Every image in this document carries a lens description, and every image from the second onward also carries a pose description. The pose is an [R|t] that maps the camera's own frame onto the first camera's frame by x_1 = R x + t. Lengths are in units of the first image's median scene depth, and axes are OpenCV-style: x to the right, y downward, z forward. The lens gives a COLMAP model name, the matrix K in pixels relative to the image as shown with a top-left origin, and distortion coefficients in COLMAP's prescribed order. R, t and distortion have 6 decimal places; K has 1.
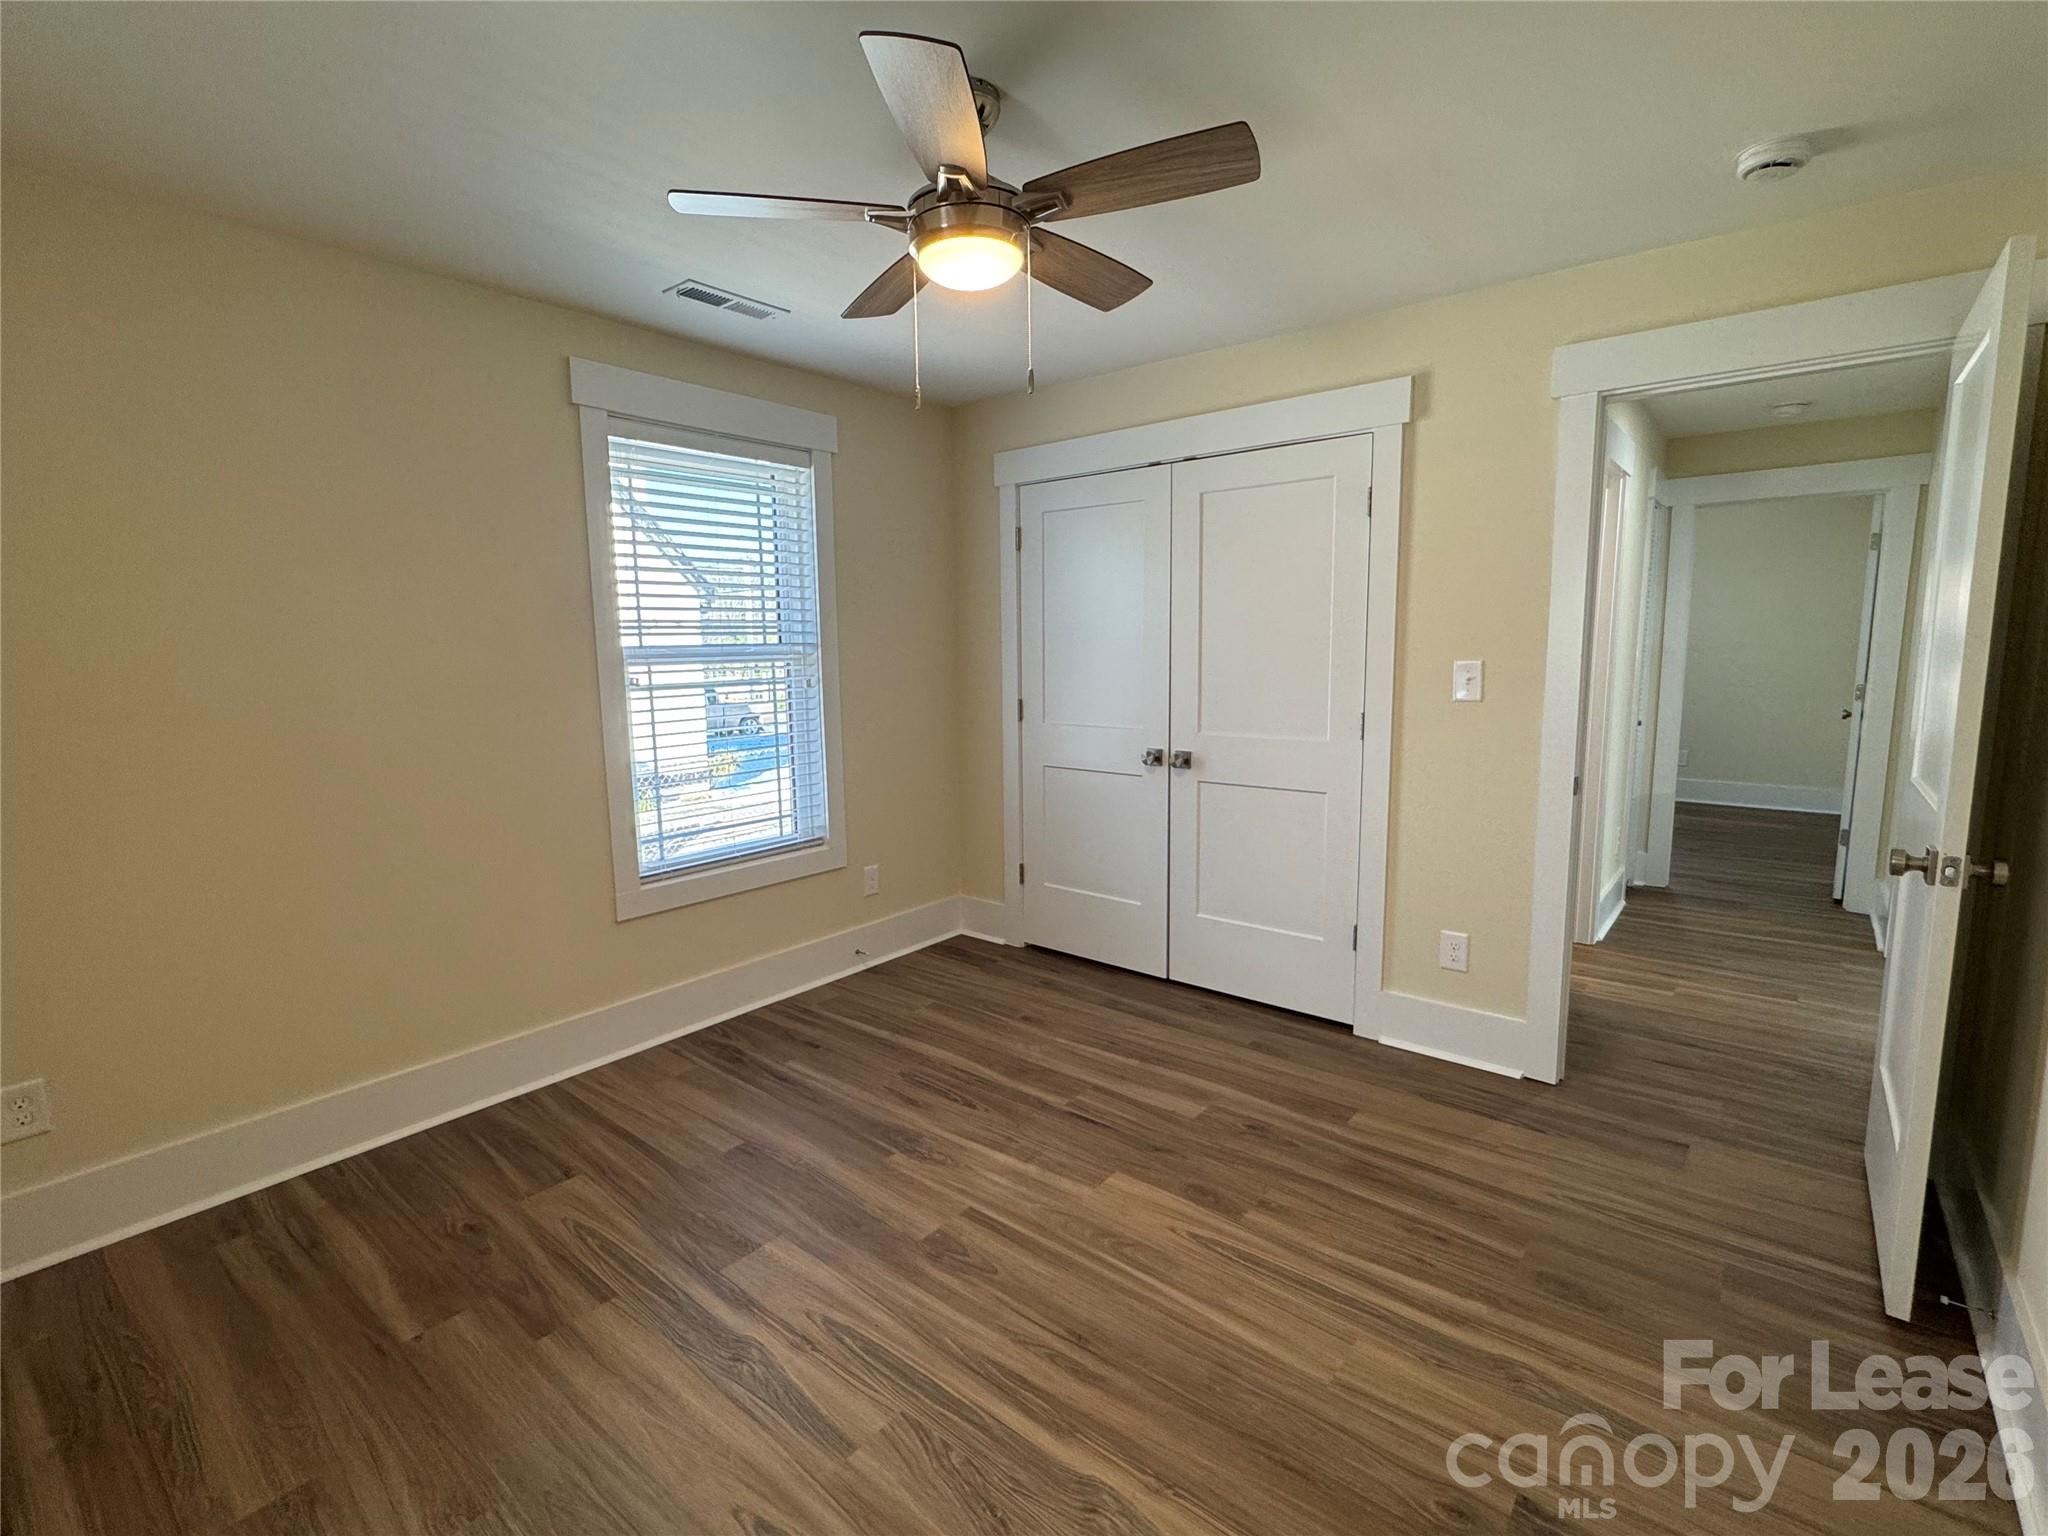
lens RADIAL K [[935.5, 0, 1024.0], [0, 935.5, 768.0], [0, 0, 1]] dist [-0.002839, 0.000249]
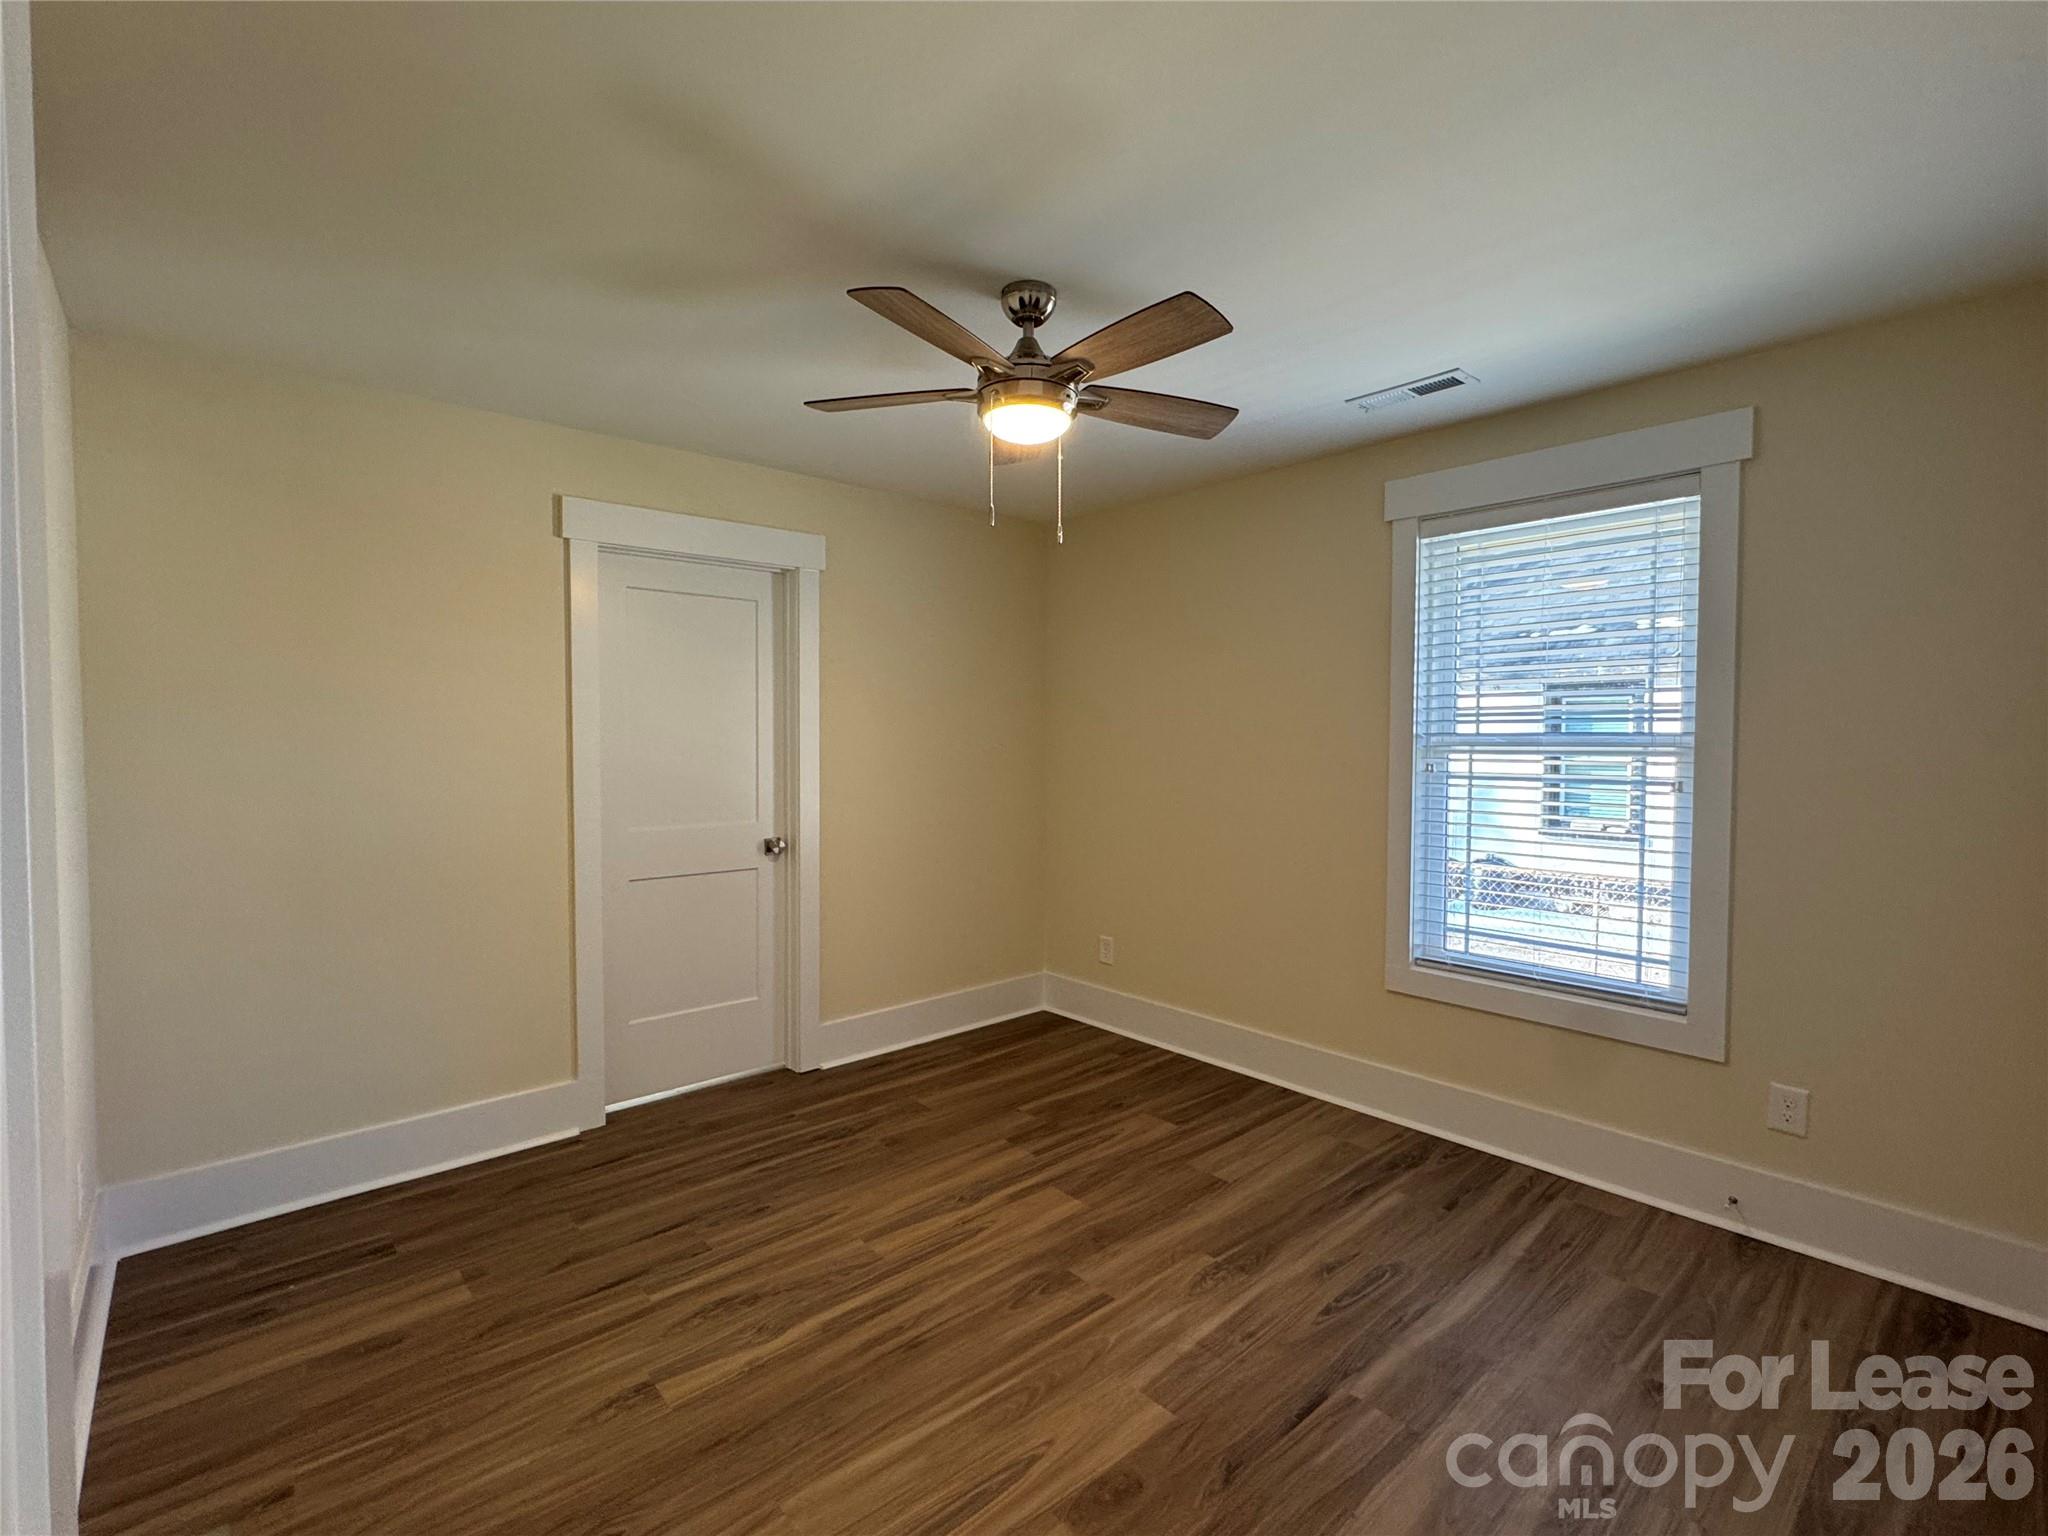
lens RADIAL K [[935.5, 0, 1024.0], [0, 935.5, 768.0], [0, 0, 1]] dist [-0.002839, 0.000249]
pose [[-0.155555, 0.052131, -0.986451, 0.704347], [-0.129316, 0.988938, 0.072655, -0.115316], [0.979326, 0.138866, -0.147093, 0.754624]]
